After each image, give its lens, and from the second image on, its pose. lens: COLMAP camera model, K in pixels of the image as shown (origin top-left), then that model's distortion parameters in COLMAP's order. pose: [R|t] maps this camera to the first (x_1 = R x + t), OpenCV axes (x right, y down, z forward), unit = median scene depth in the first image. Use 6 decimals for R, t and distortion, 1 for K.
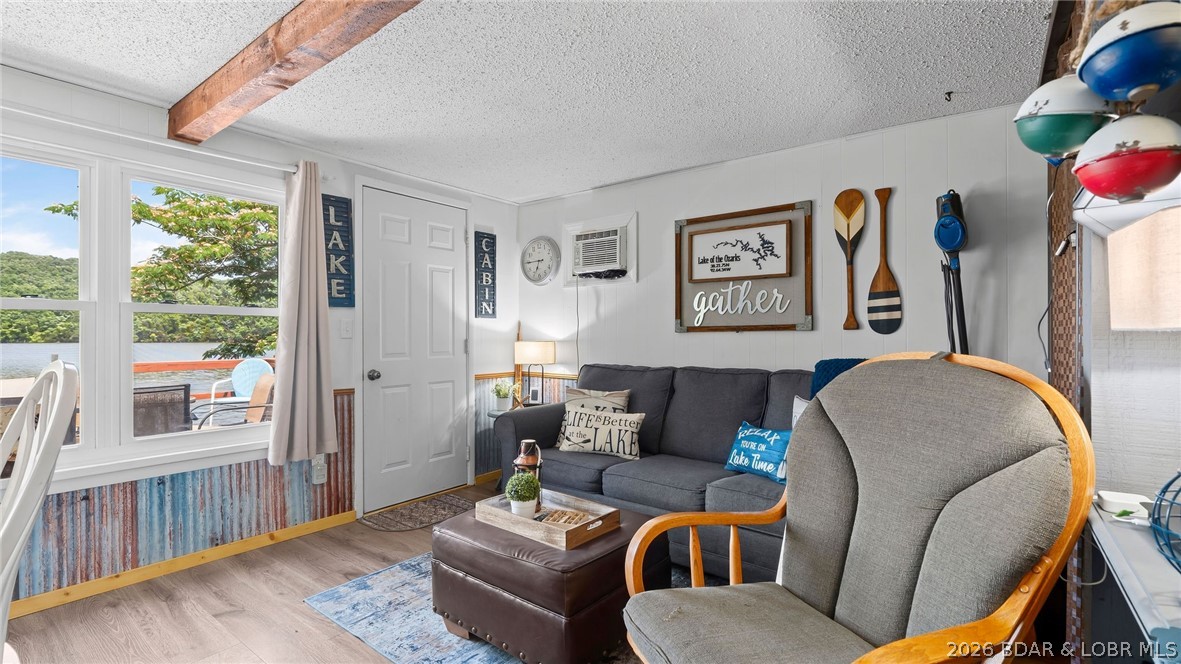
lens RADIAL K [[530.9, 0, 592.9], [0, 530.9, 336.3], [0, 0, 1]] dist [-0.014199, 0.006134]
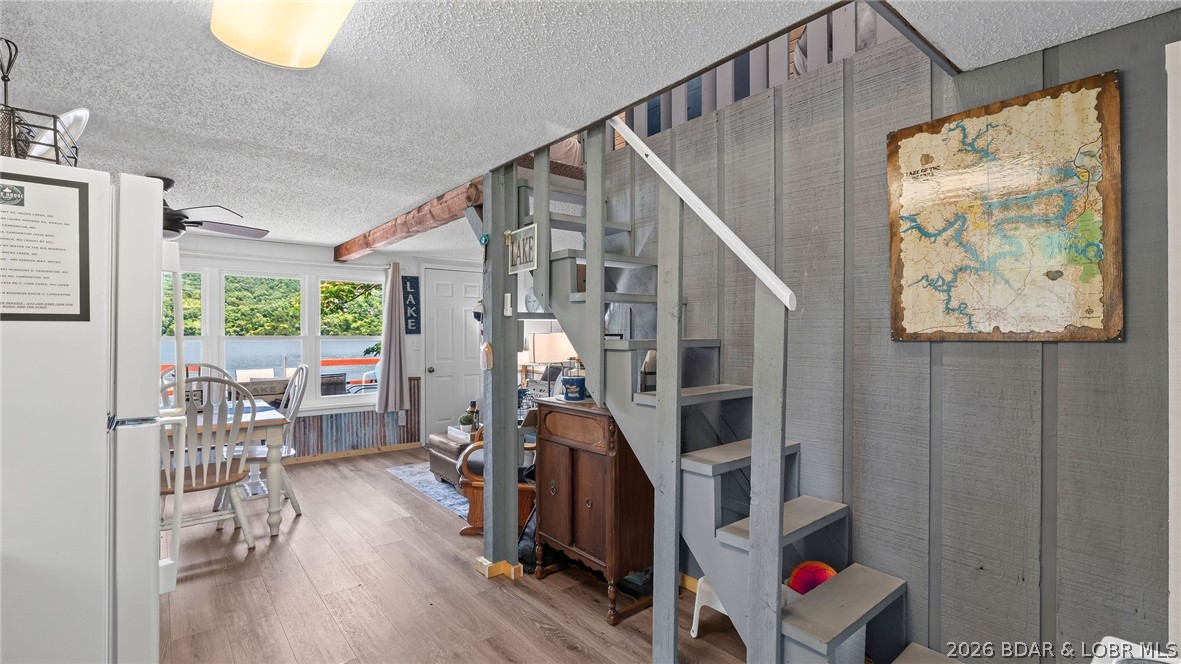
lens RADIAL K [[530.9, 0, 592.9], [0, 530.9, 336.3], [0, 0, 1]] dist [-0.014199, 0.006134]
pose [[0.971987, 0.001233, -0.235030, 0.672388], [-0.000157, 0.999989, 0.004595, -0.062660], [0.235033, -0.004430, 0.971977, -0.786289]]
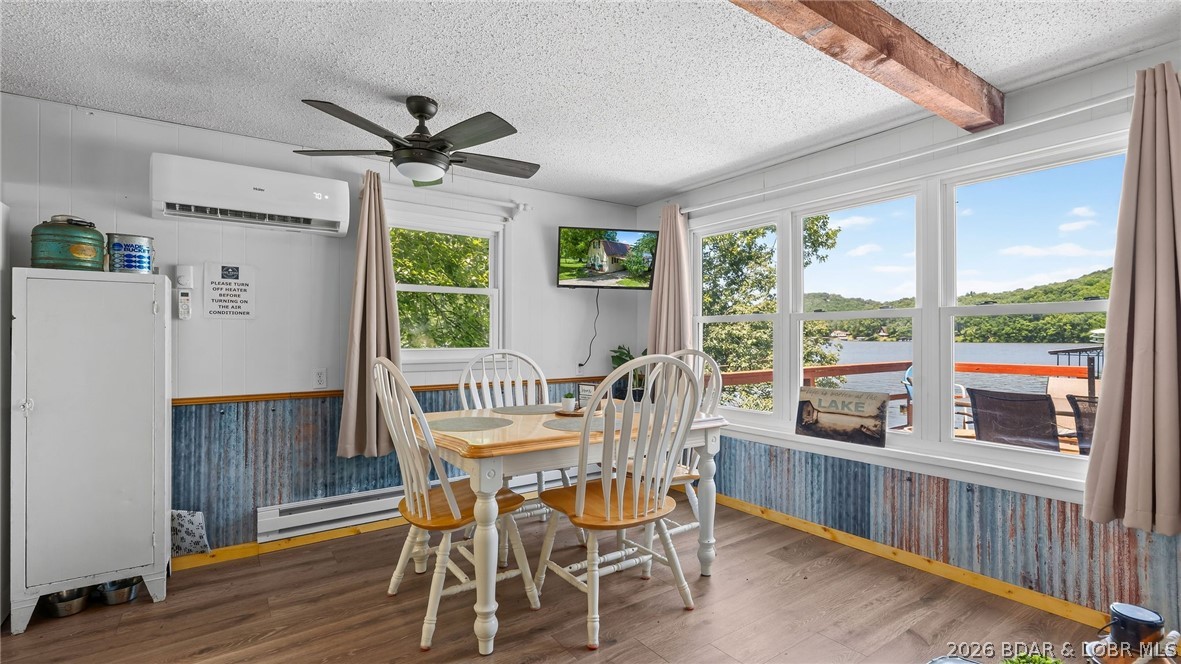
lens RADIAL K [[526.1, 0, 603.2], [0, 526.1, 335.2], [0, 0, 1]] dist [-0.011418, 0.000277]
pose [[-0.302711, -0.003534, -0.953076, 0.268424], [0.000297, 0.999993, -0.003802, -0.003759], [0.953082, -0.001434, -0.302708, 0.567799]]
